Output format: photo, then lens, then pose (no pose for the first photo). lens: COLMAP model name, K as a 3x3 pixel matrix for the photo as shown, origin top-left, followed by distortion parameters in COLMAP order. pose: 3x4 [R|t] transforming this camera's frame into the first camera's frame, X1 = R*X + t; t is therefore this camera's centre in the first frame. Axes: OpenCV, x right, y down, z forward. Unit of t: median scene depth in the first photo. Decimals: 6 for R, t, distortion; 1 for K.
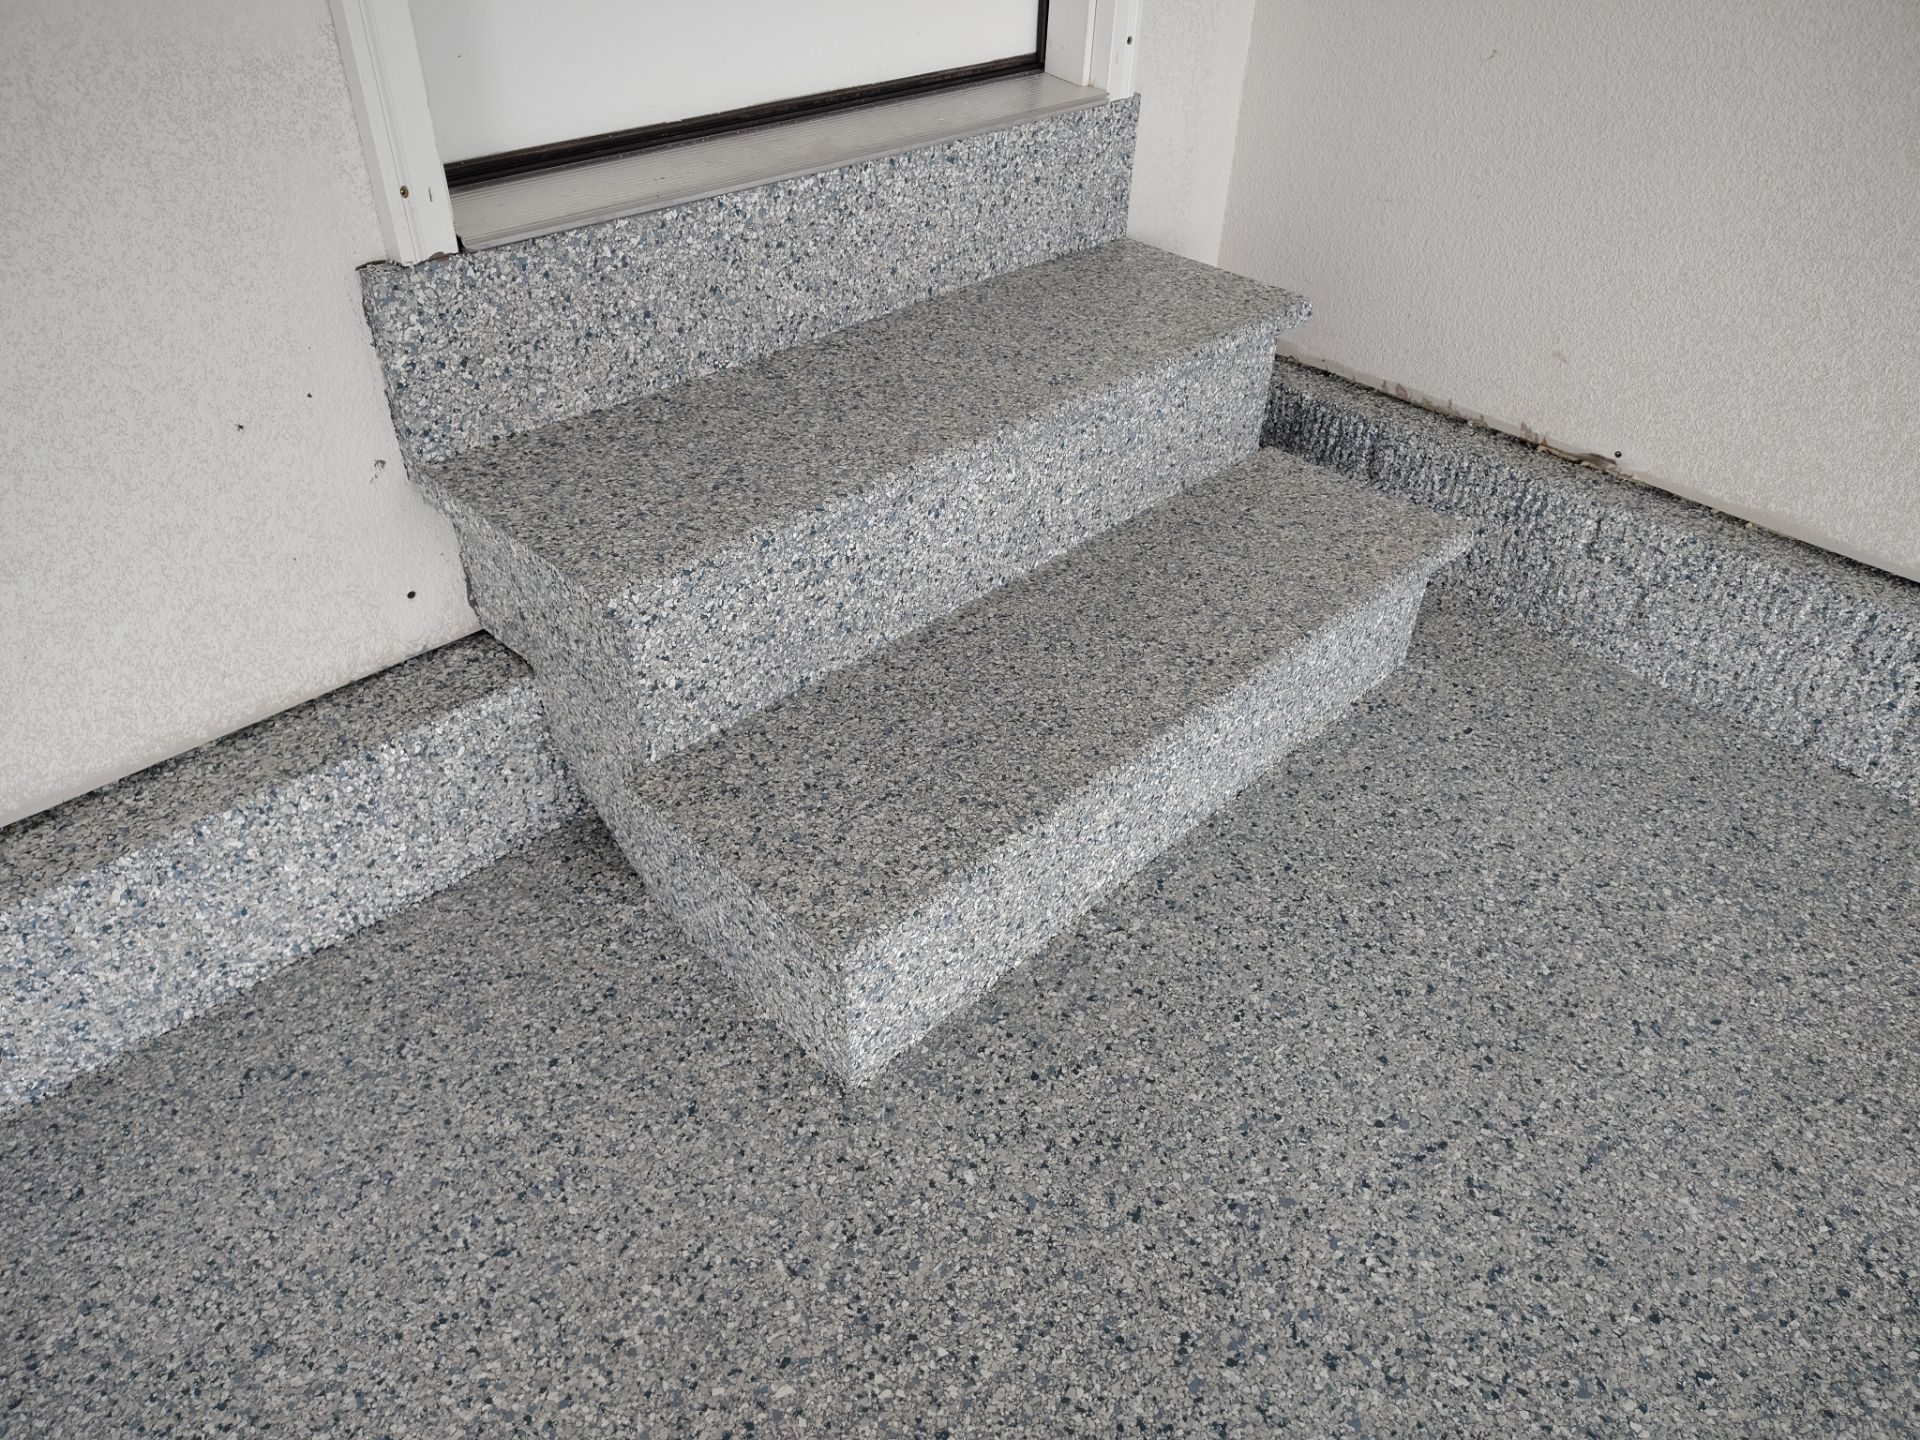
lens RADIAL K [[1292.2, 0, 944.5], [0, 1292.2, 705.7], [0, 0, 1]] dist [0.072772, -0.093470]
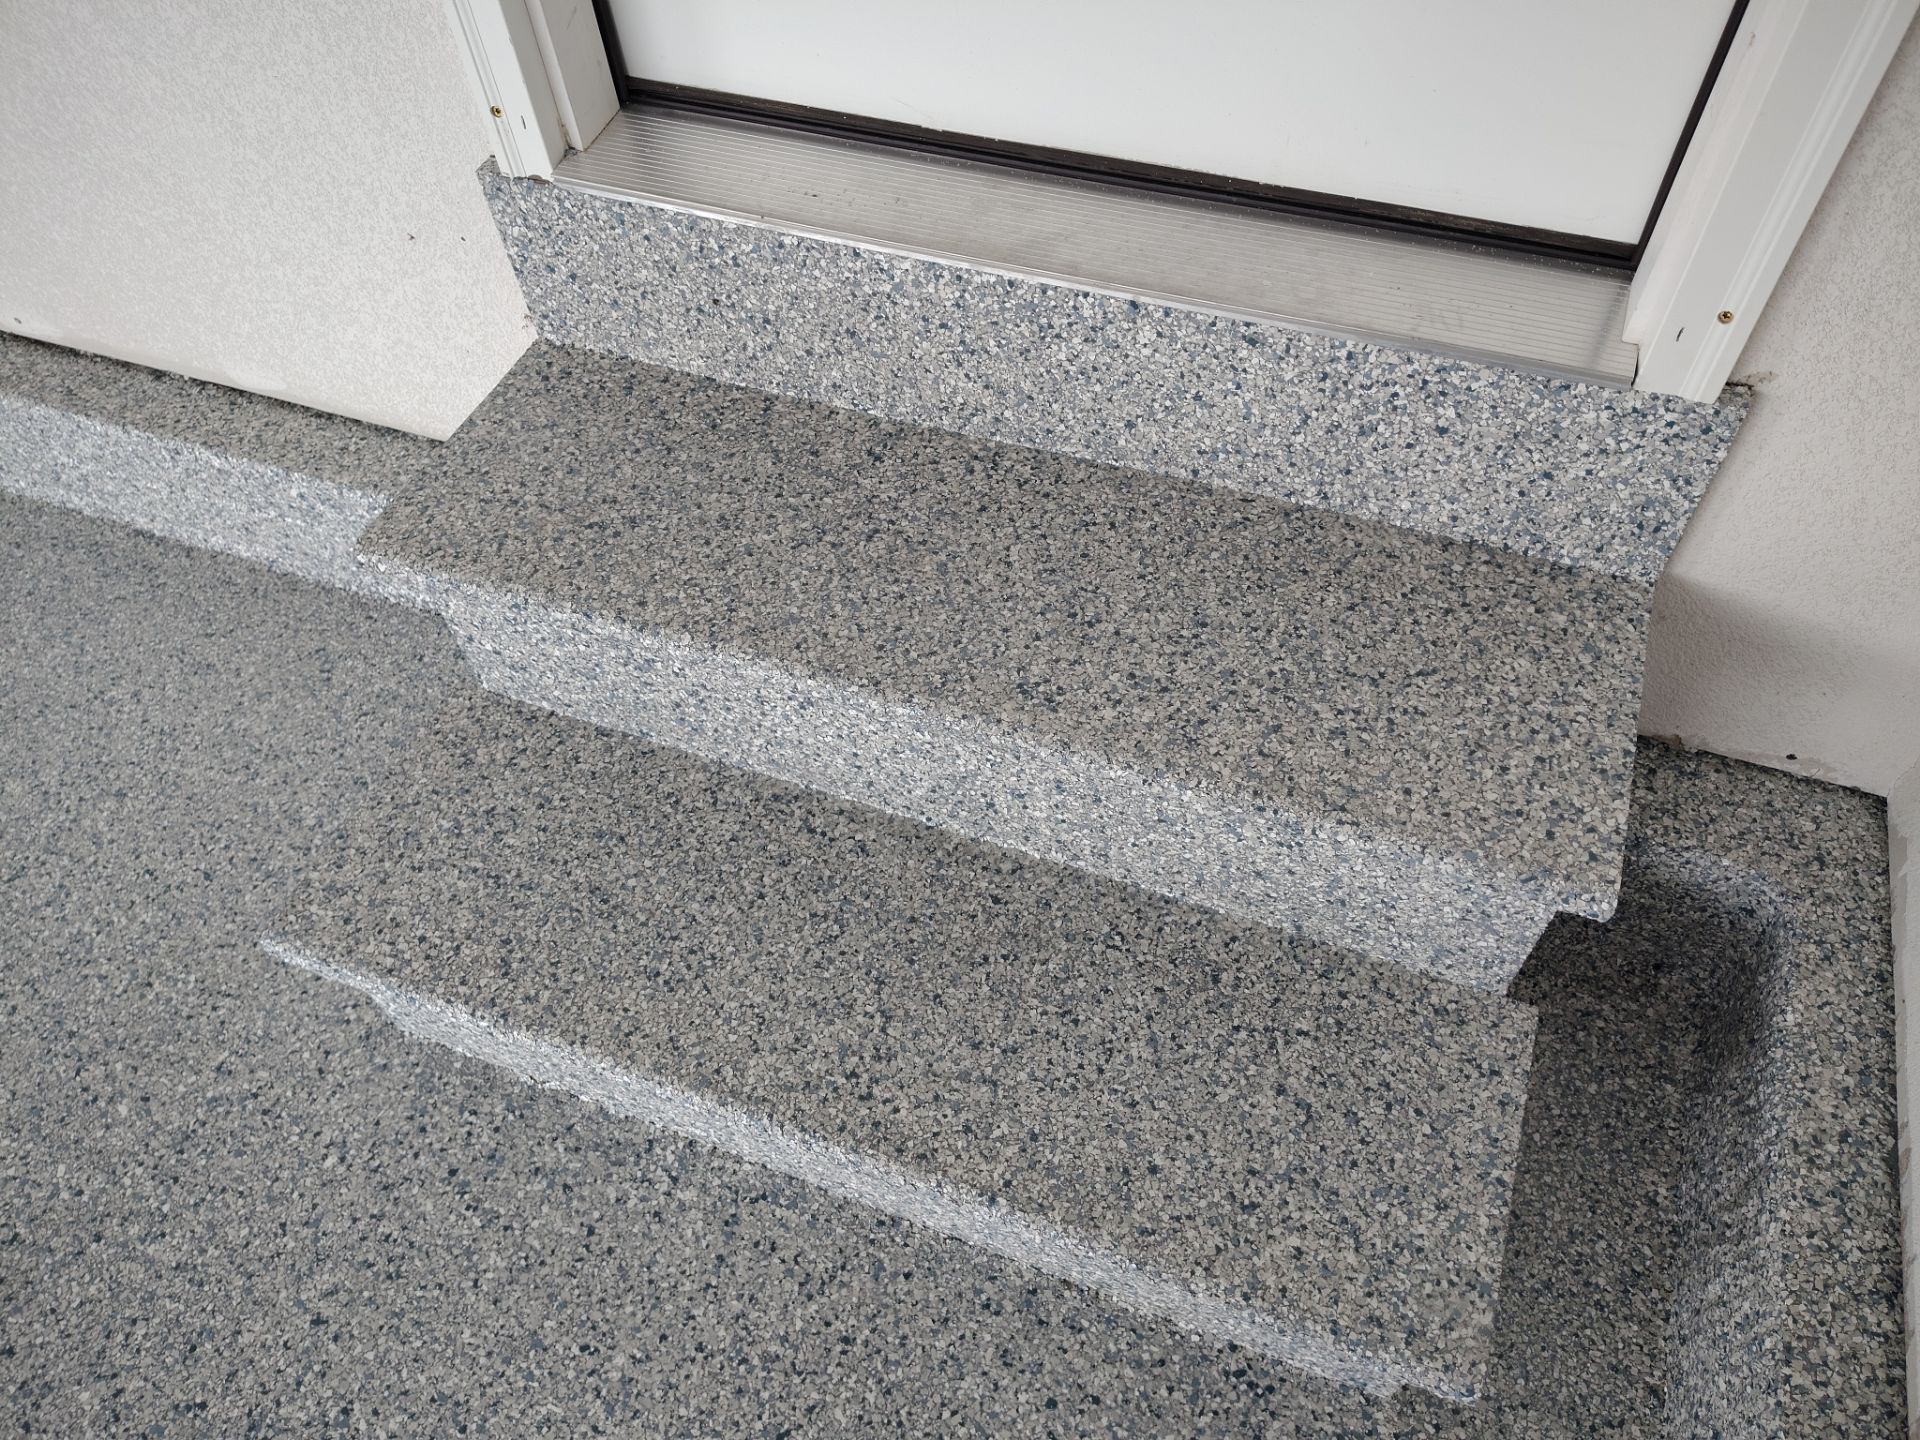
lens RADIAL K [[1292.2, 0, 944.5], [0, 1292.2, 705.7], [0, 0, 1]] dist [0.072772, -0.093470]
pose [[0.421962, 0.694586, -0.582665, 0.562063], [-0.513849, 0.712715, 0.477490, -0.644077], [0.746932, 0.097920, 0.657651, 0.571802]]
